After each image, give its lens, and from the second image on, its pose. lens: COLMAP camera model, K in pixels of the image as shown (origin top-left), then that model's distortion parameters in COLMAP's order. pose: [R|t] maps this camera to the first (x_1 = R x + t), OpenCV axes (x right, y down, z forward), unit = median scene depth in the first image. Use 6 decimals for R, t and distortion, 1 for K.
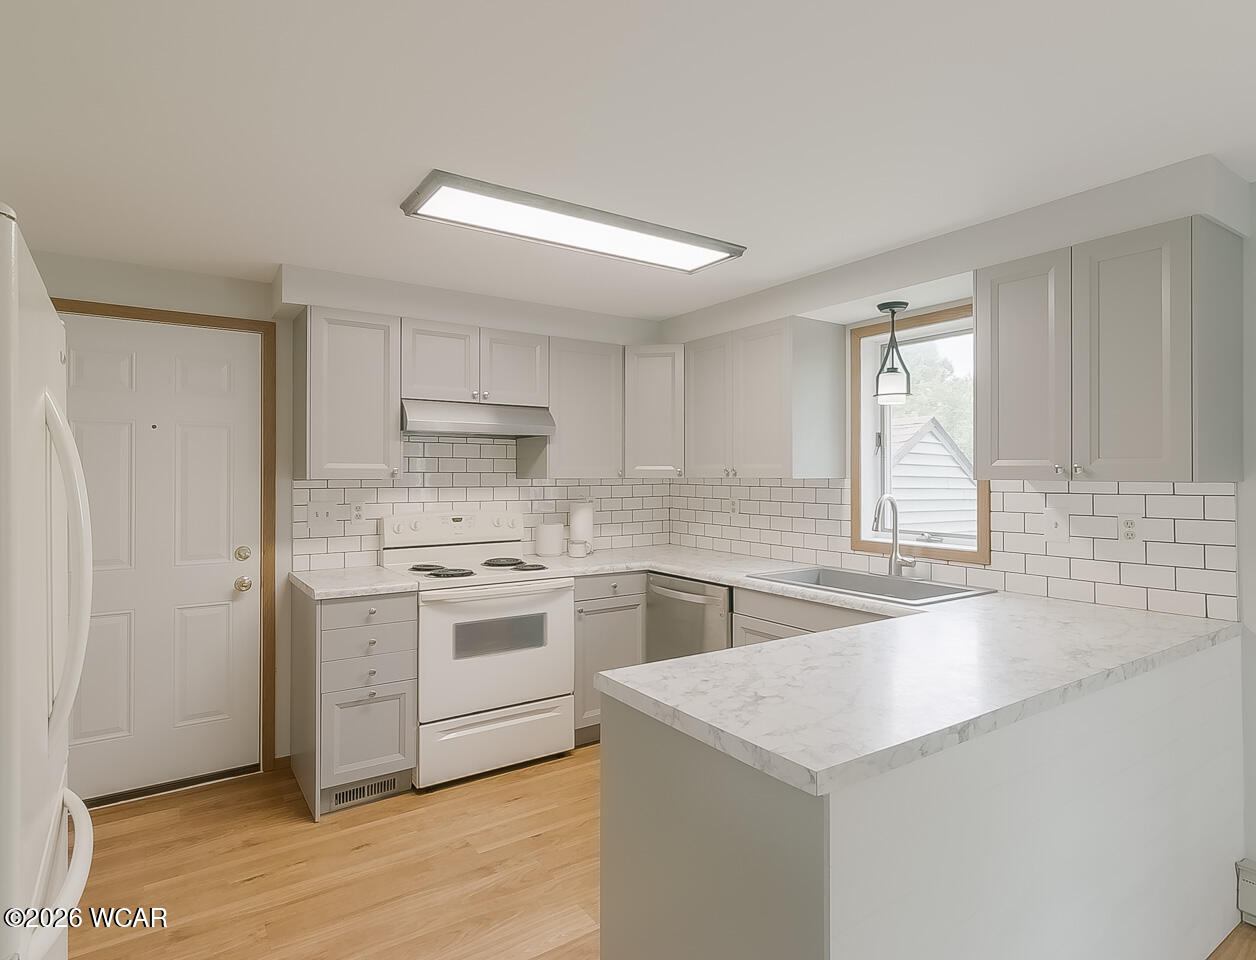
lens RADIAL K [[702.1, 0, 629.5], [0, 702.1, 478.8], [0, 0, 1]] dist [0.024259, 0.000453]
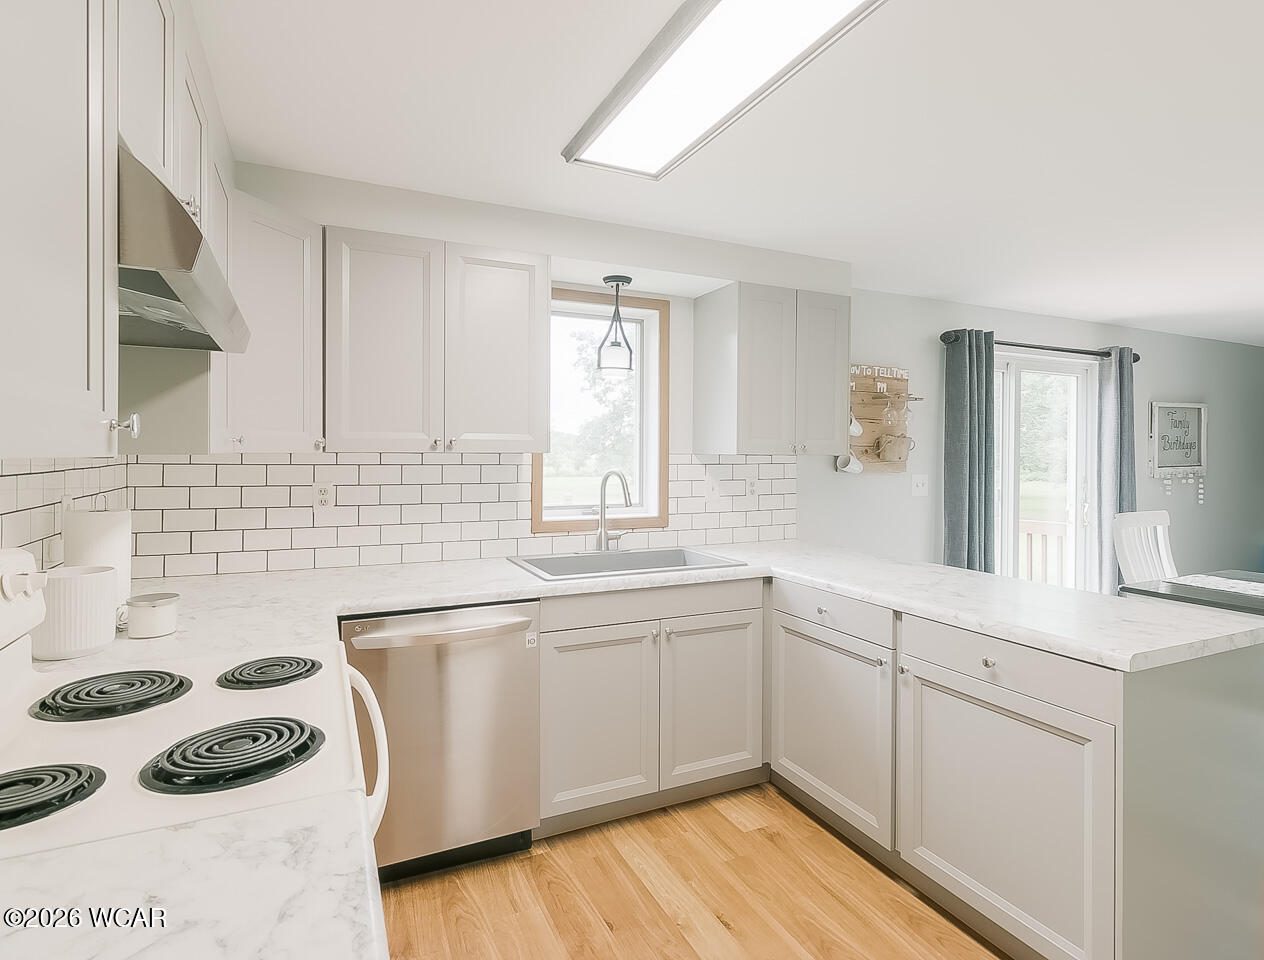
lens RADIAL K [[648.6, 0, 620.3], [0, 648.6, 458.7], [0, 0, 1]] dist [0.001020, 0.000191]
pose [[0.166615, -0.008356, 0.985987, -0.528027], [0.000830, 0.999965, 0.008334, -0.000262], [-0.986022, -0.000570, 0.166616, 0.839288]]
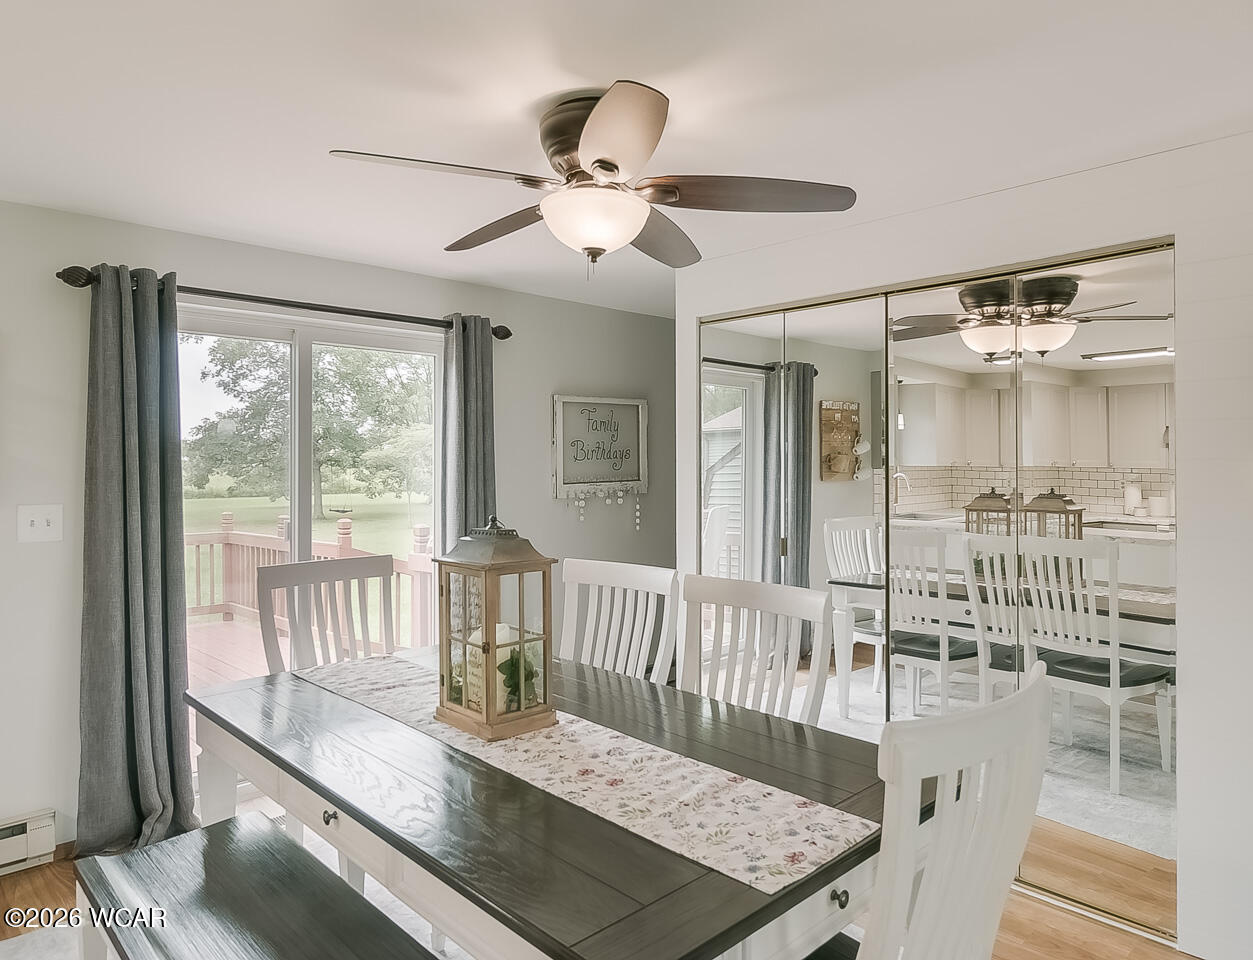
lens RADIAL K [[802.1, 0, 630.3], [0, 802.1, 475.9], [0, 0, 1]] dist [-0.003205, -0.001039]
pose [[-0.163021, -0.016288, 0.986488, -0.489562], [0.006373, 0.999825, 0.017562, -0.000680], [-0.986602, 0.009149, -0.162889, 0.733152]]
